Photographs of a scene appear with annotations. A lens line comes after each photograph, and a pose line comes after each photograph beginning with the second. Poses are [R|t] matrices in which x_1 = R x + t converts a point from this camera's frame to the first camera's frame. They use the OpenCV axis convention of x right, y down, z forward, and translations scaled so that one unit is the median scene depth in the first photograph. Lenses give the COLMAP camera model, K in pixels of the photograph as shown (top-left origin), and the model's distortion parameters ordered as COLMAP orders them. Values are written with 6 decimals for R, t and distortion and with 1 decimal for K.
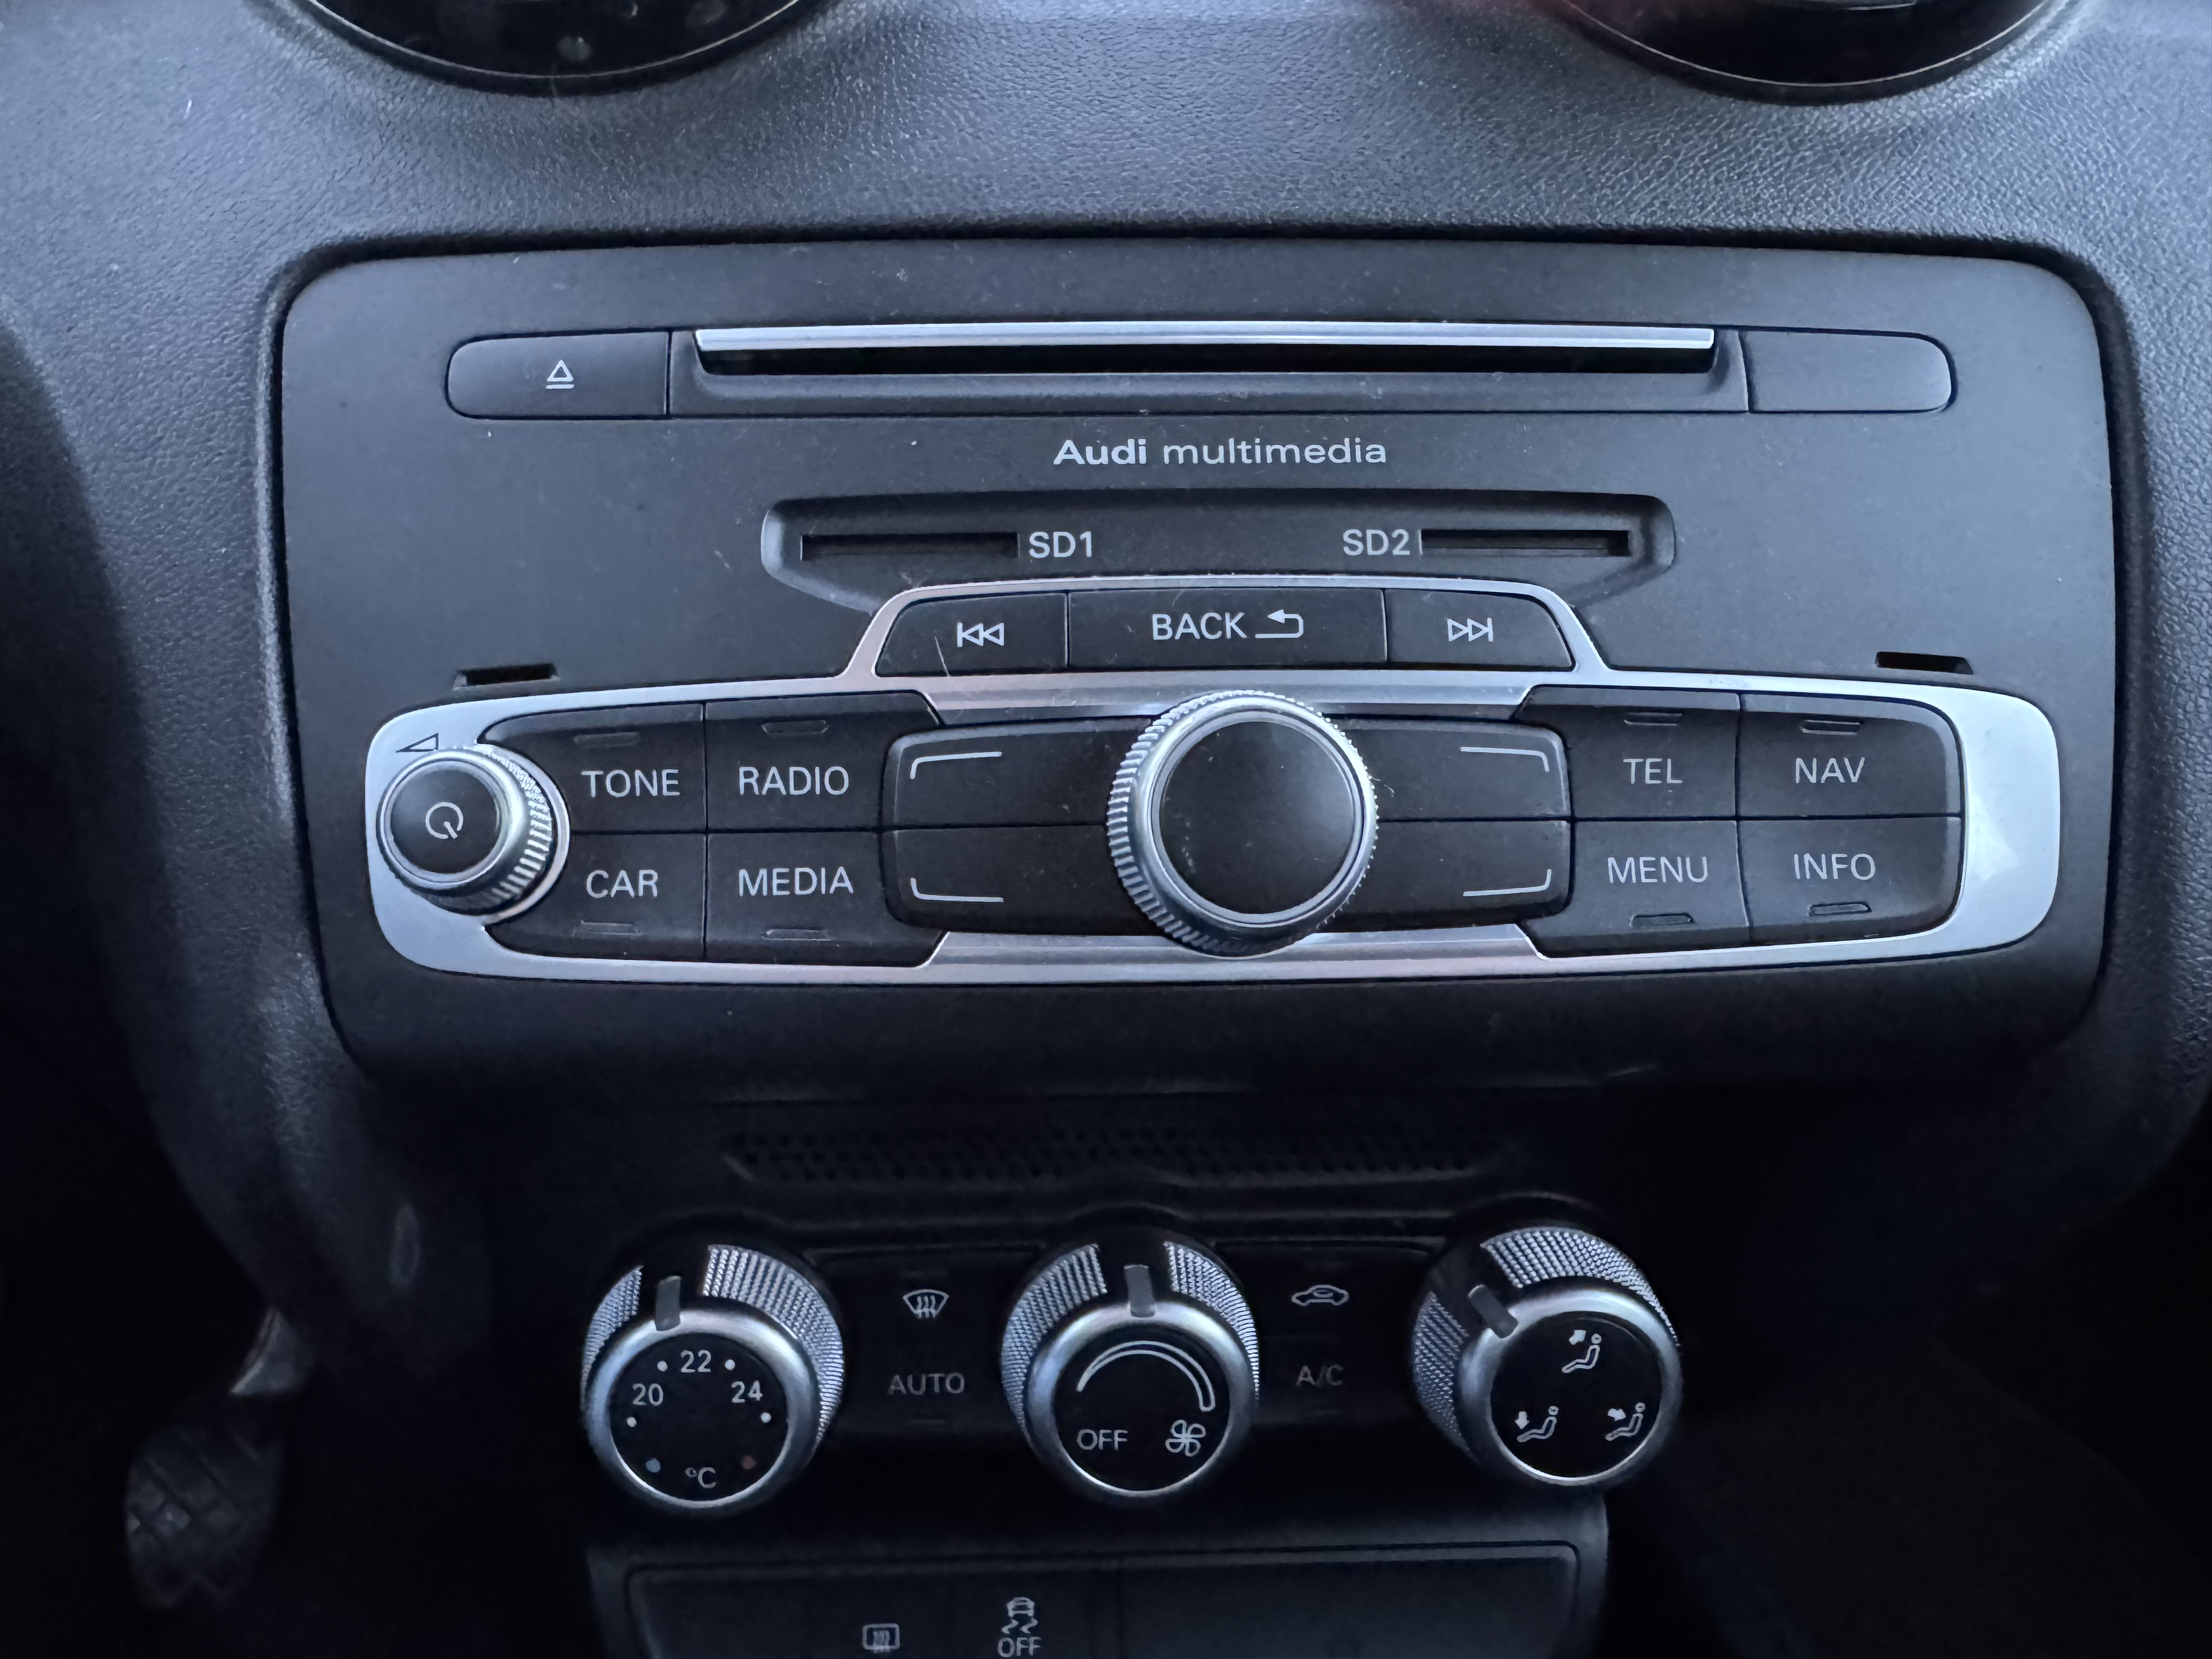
lens RADIAL K [[1559.9, 0, 1018.9], [0, 1559.9, 855.7], [0, 0, 1]] dist [0.023496, -0.027933]
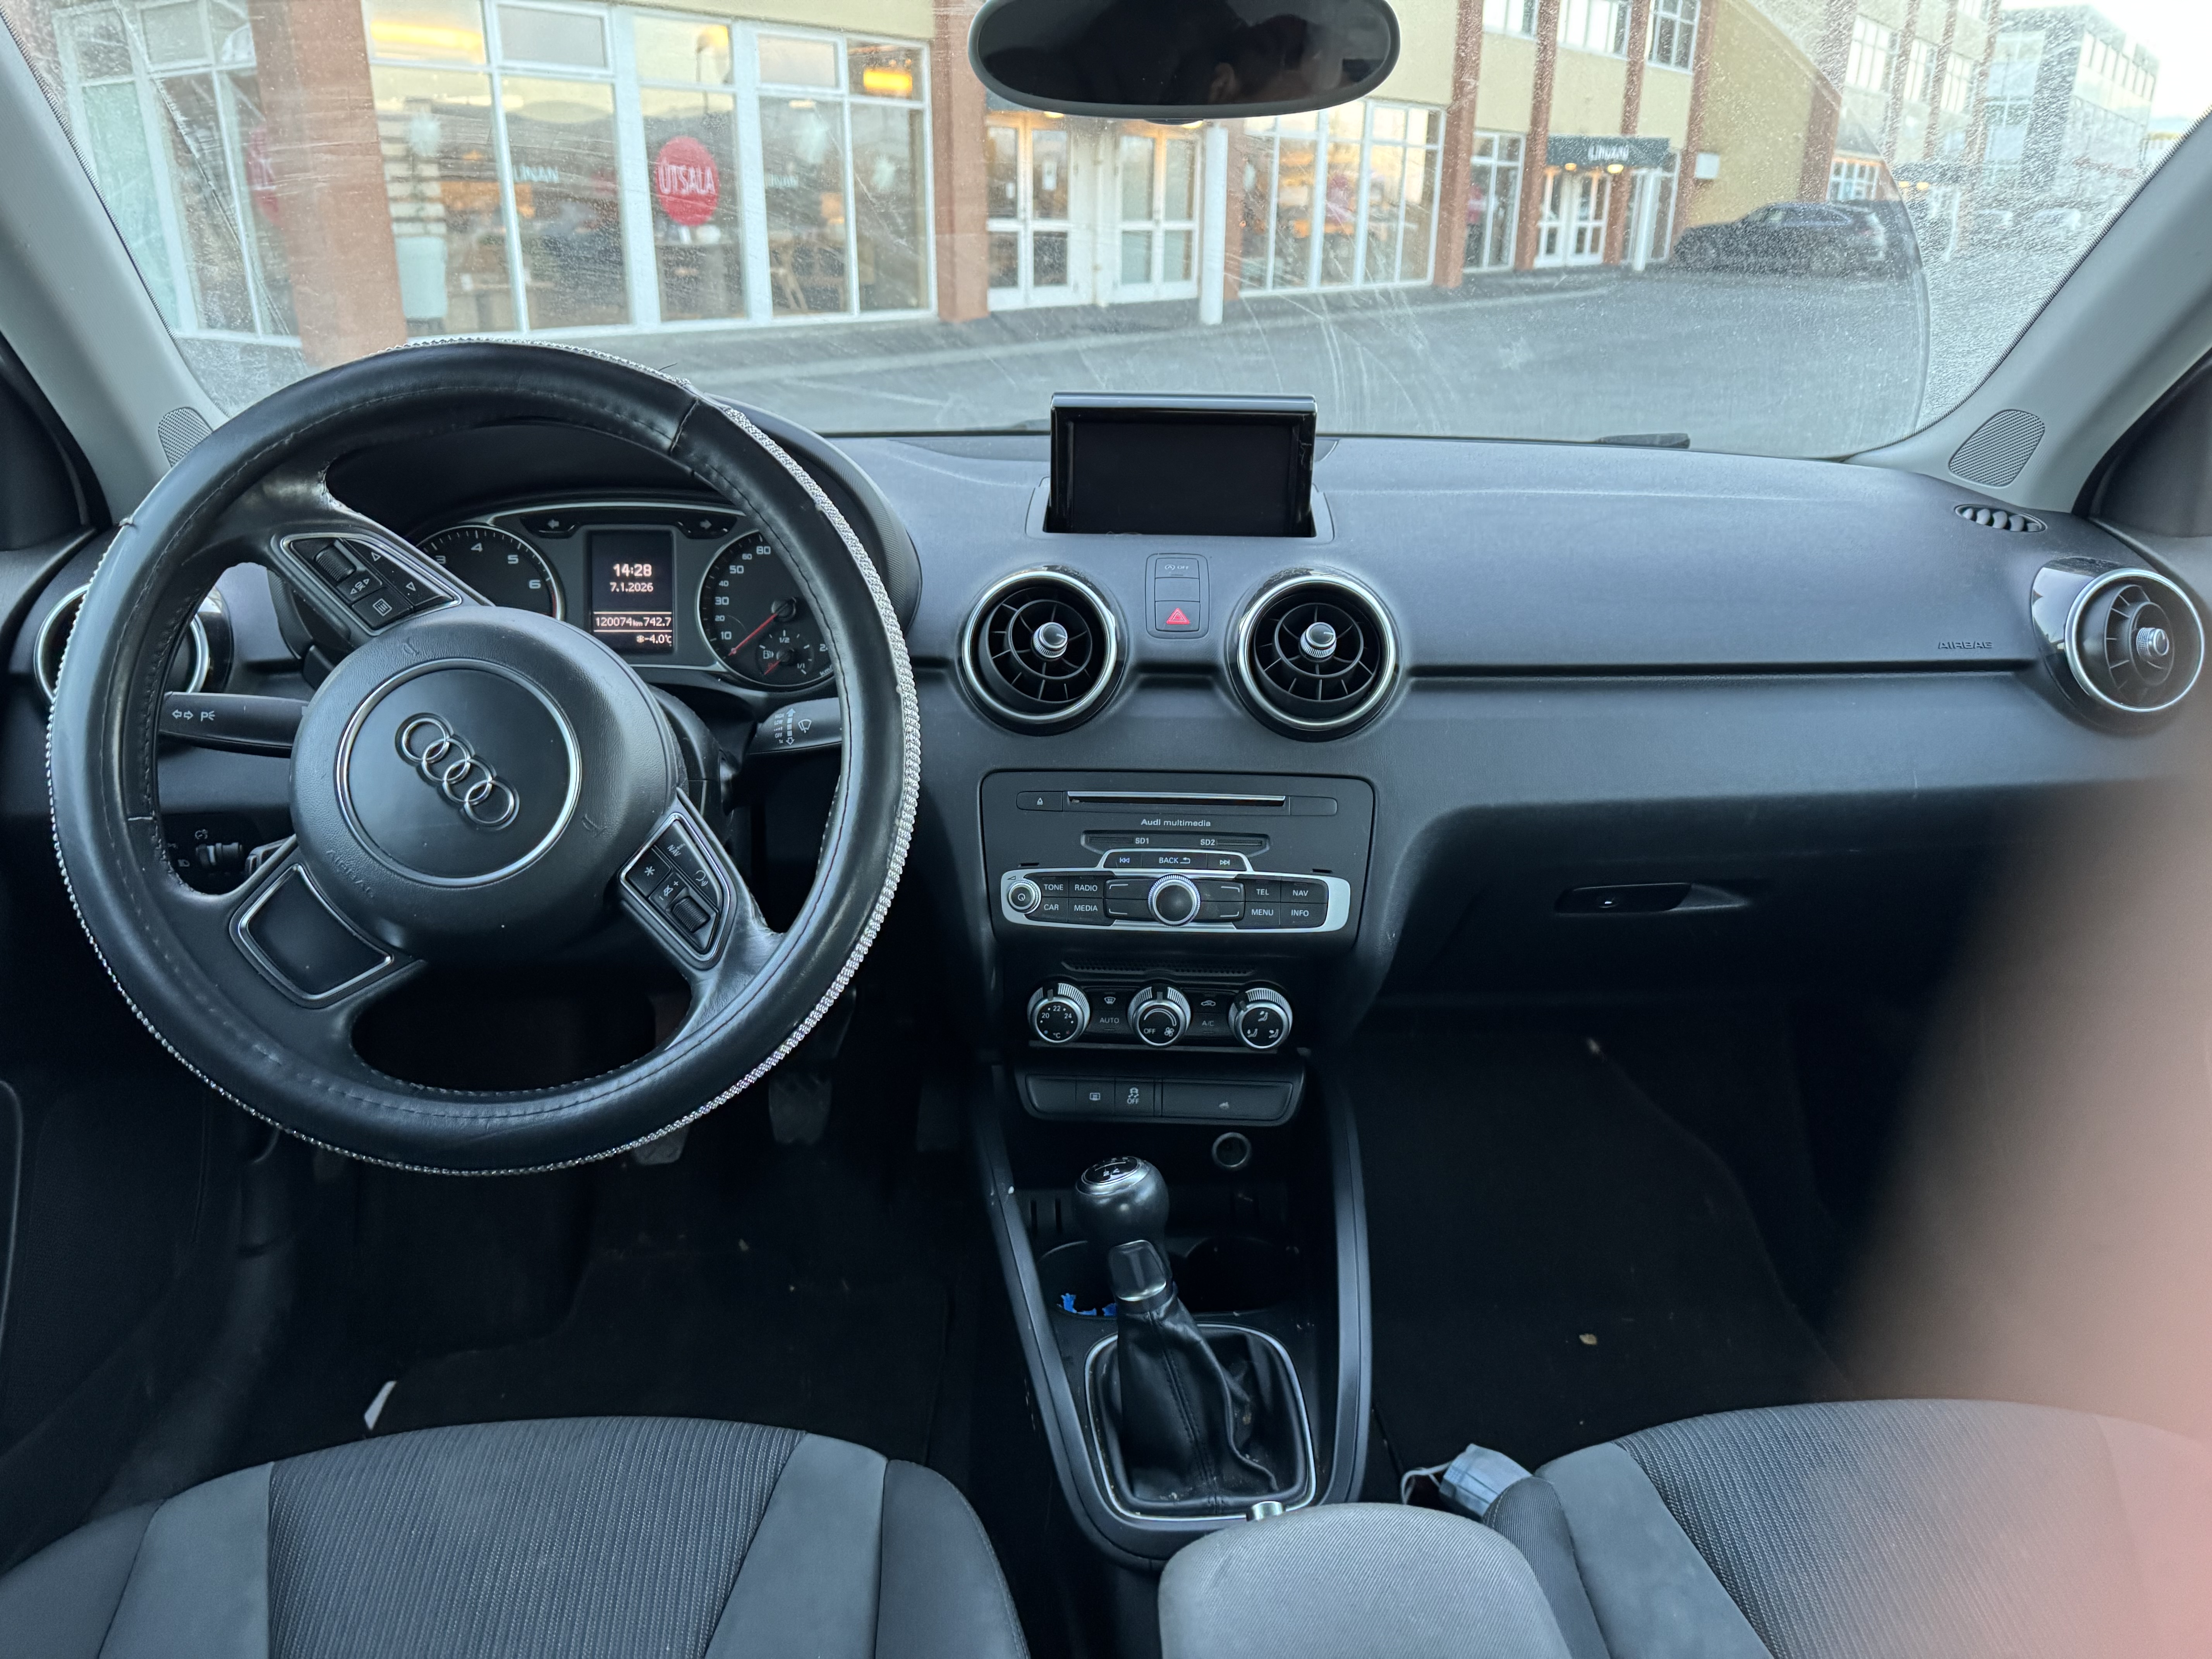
lens RADIAL K [[1559.9, 0, 1095.5], [0, 1559.9, 815.6], [0, 0, 1]] dist [0.023496, -0.027933]
pose [[0.996045, 0.036944, -0.080806, 0.271278], [-0.029986, 0.995871, 0.085683, -0.687299], [0.083637, -0.082921, 0.993040, -3.815035]]
